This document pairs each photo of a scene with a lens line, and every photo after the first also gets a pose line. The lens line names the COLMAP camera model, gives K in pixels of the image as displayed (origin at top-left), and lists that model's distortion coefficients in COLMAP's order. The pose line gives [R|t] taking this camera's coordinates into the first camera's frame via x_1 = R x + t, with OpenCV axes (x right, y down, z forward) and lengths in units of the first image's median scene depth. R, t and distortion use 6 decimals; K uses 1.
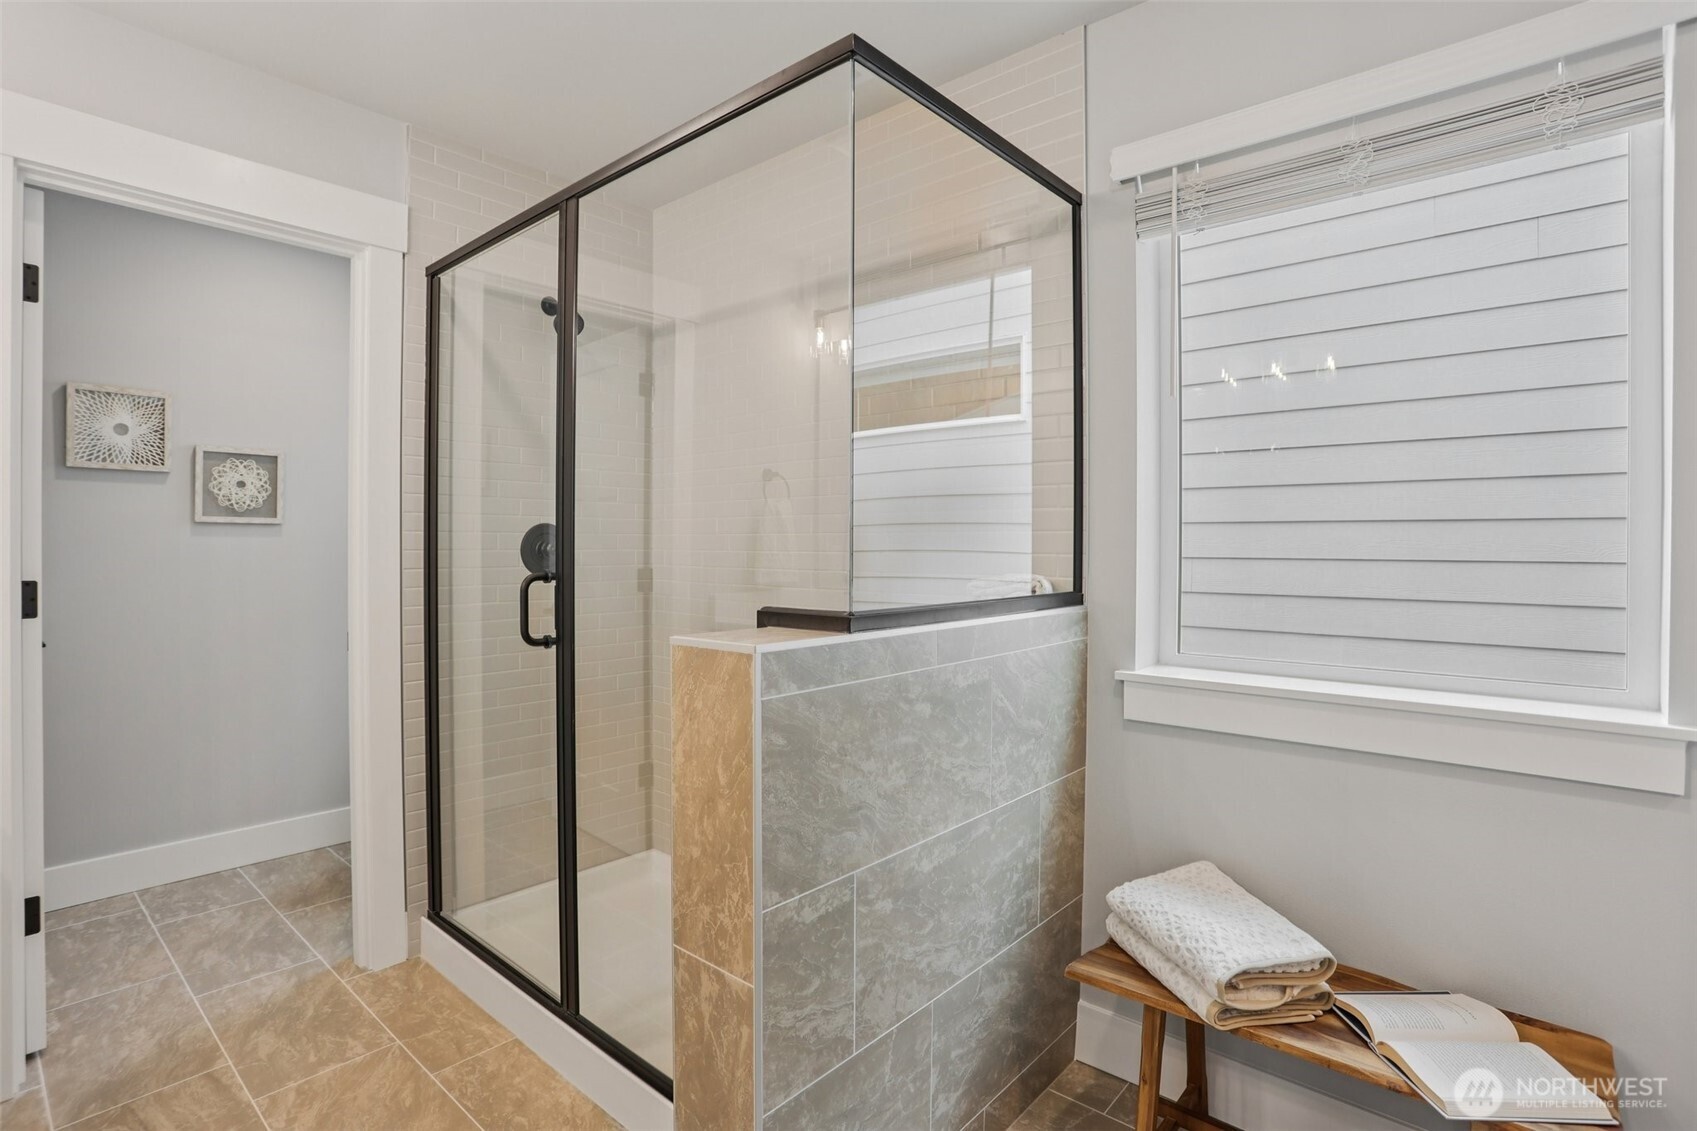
lens RADIAL K [[869.6, 0, 840.7], [0, 869.6, 553.4], [0, 0, 1]] dist [-0.057270, 0.021174]
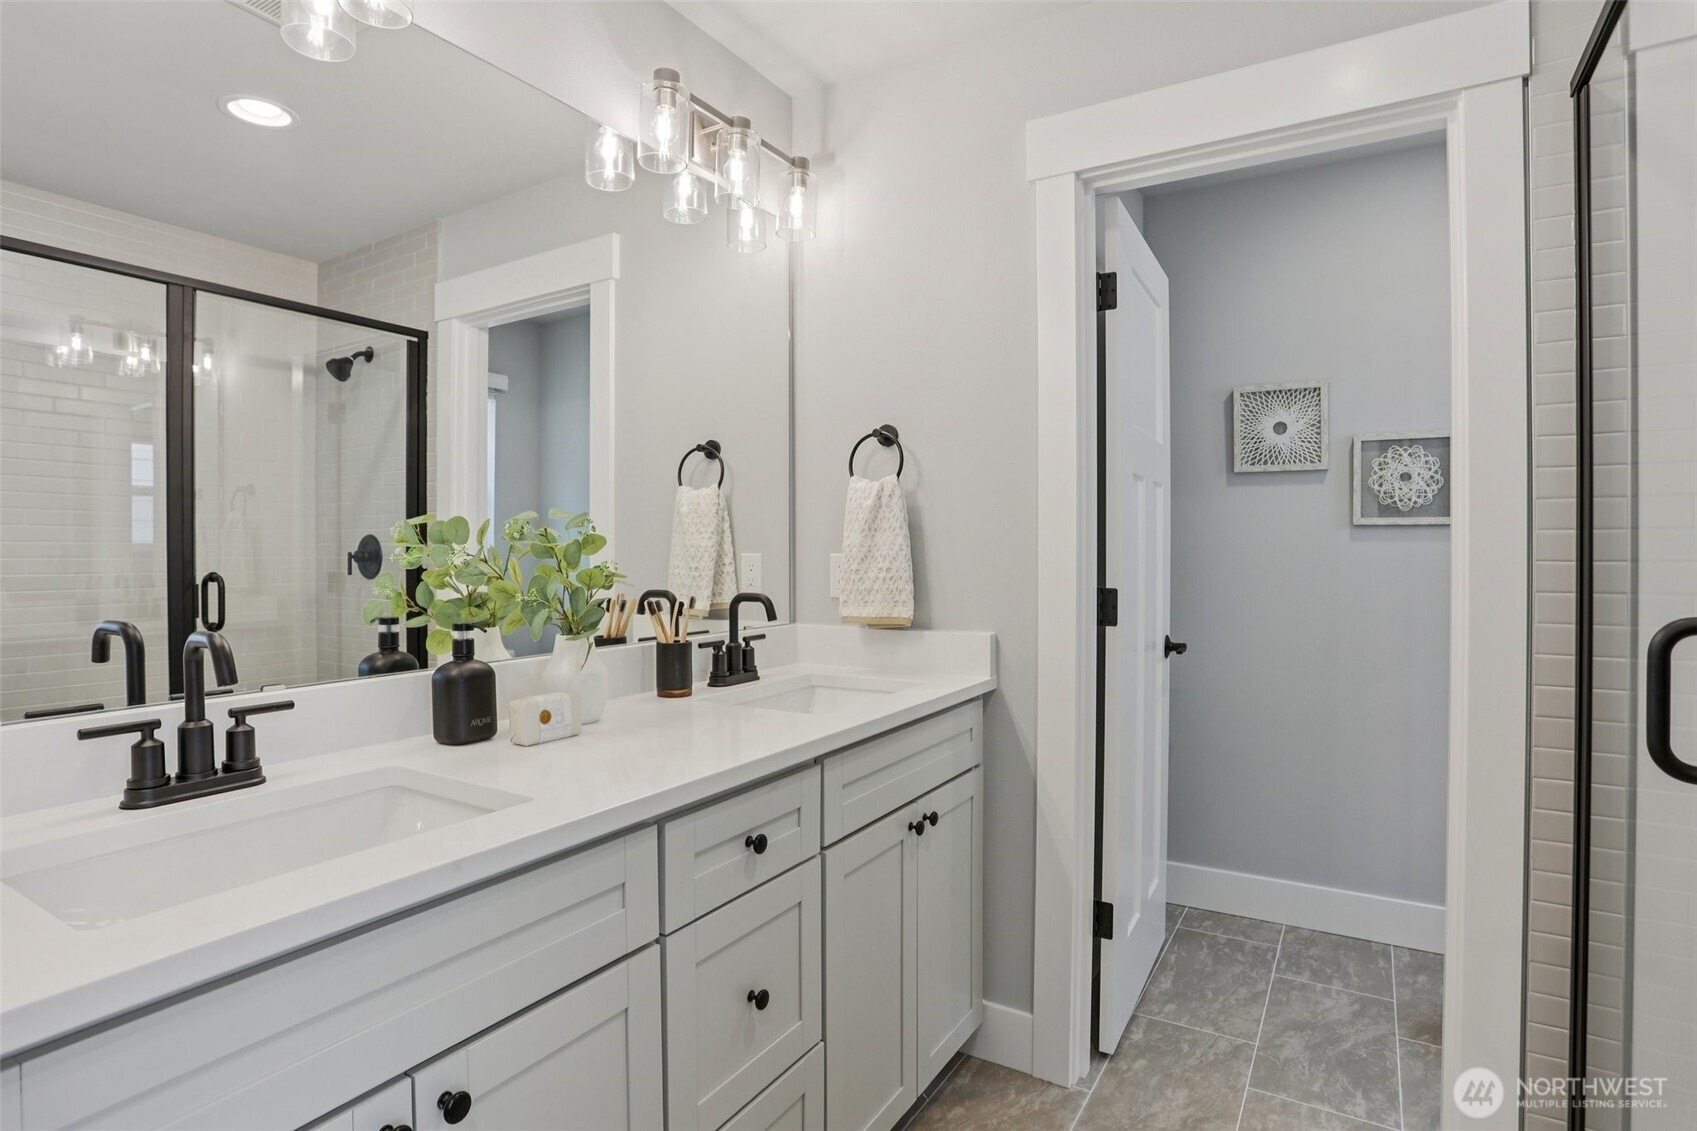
lens RADIAL K [[869.6, 0, 840.7], [0, 869.6, 553.4], [0, 0, 1]] dist [-0.057270, 0.021174]
pose [[0.185020, 0.001873, -0.982733, -0.008056], [-0.008636, 0.999963, 0.000279, -0.004124], [0.982697, 0.008435, 0.185029, 0.339841]]
